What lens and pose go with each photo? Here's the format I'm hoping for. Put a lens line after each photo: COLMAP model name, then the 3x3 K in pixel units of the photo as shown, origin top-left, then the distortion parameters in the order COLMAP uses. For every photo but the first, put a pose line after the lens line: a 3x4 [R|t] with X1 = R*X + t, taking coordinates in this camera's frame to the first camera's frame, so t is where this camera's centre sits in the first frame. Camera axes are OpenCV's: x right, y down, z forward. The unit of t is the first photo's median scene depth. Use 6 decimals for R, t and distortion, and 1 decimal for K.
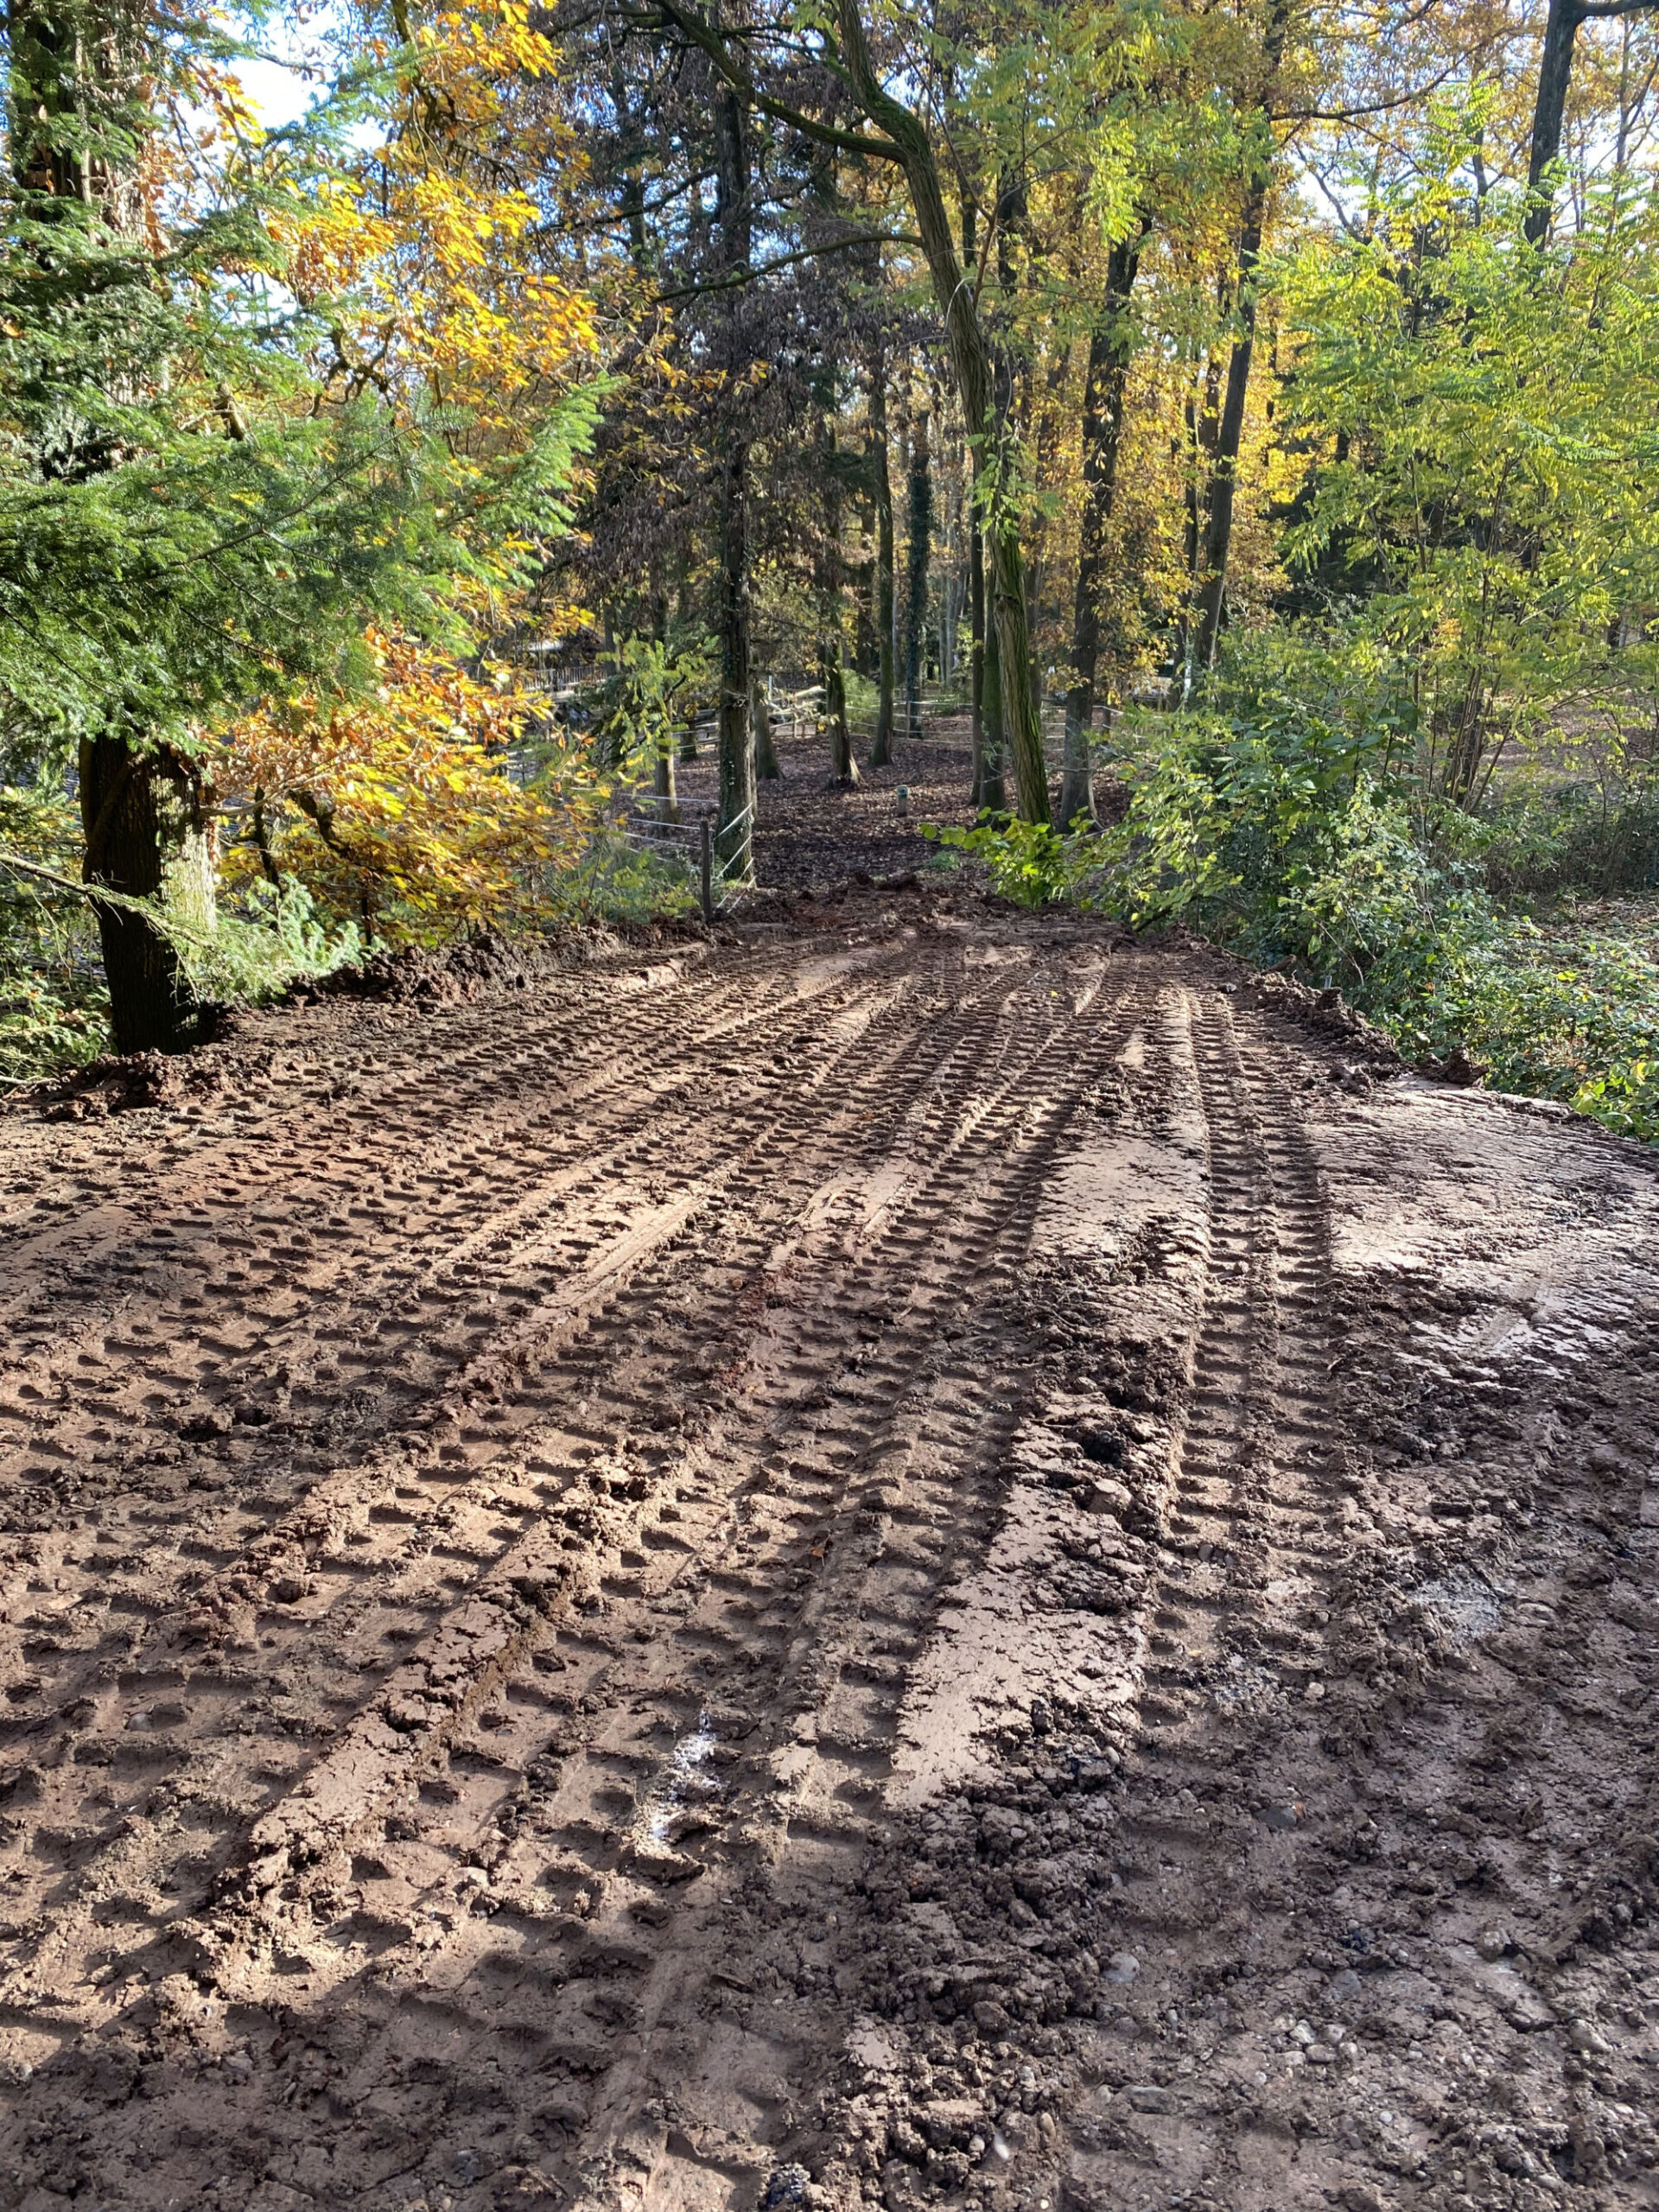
lens RADIAL K [[1708.1, 0, 793.7], [0, 1708.1, 1099.6], [0, 0, 1]] dist [0.127066, -0.255717]
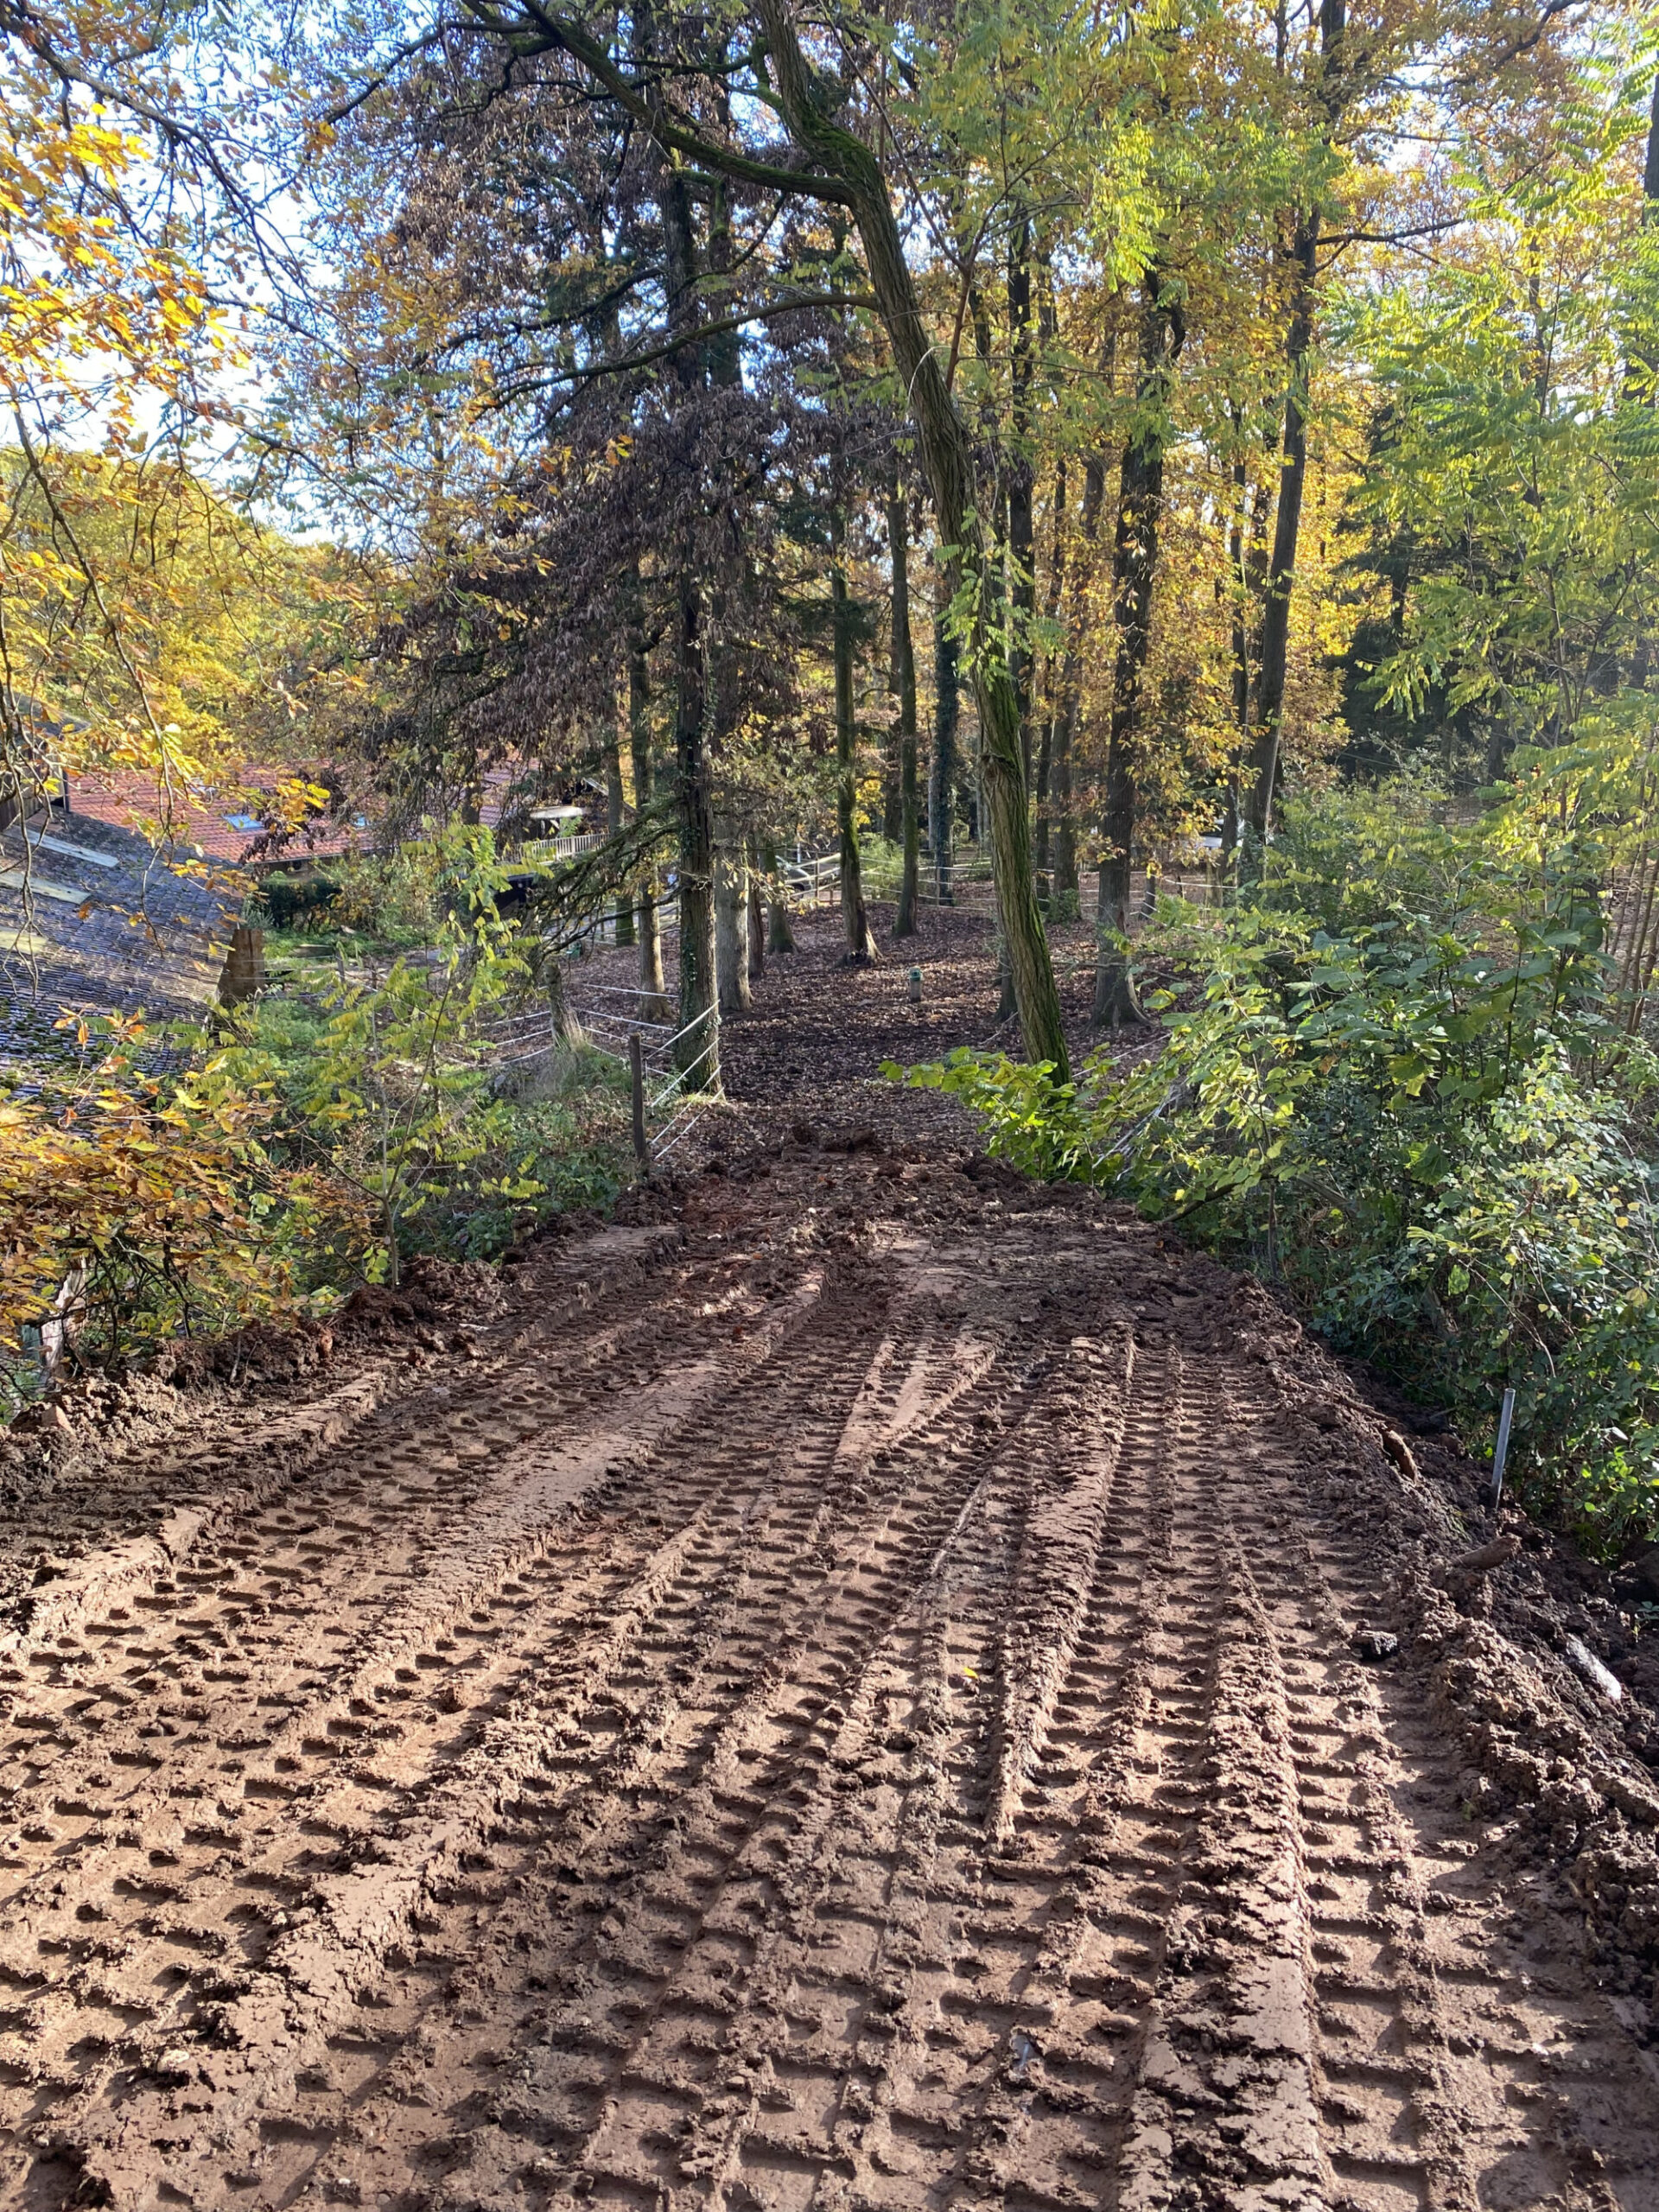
lens RADIAL K [[1708.1, 0, 793.7], [0, 1708.1, 1099.6], [0, 0, 1]] dist [0.127066, -0.255717]
pose [[0.999439, -0.007373, -0.032675, 0.032237], [0.004479, 0.996131, -0.087771, -0.043141], [0.033196, 0.087575, 0.995605, 0.146707]]
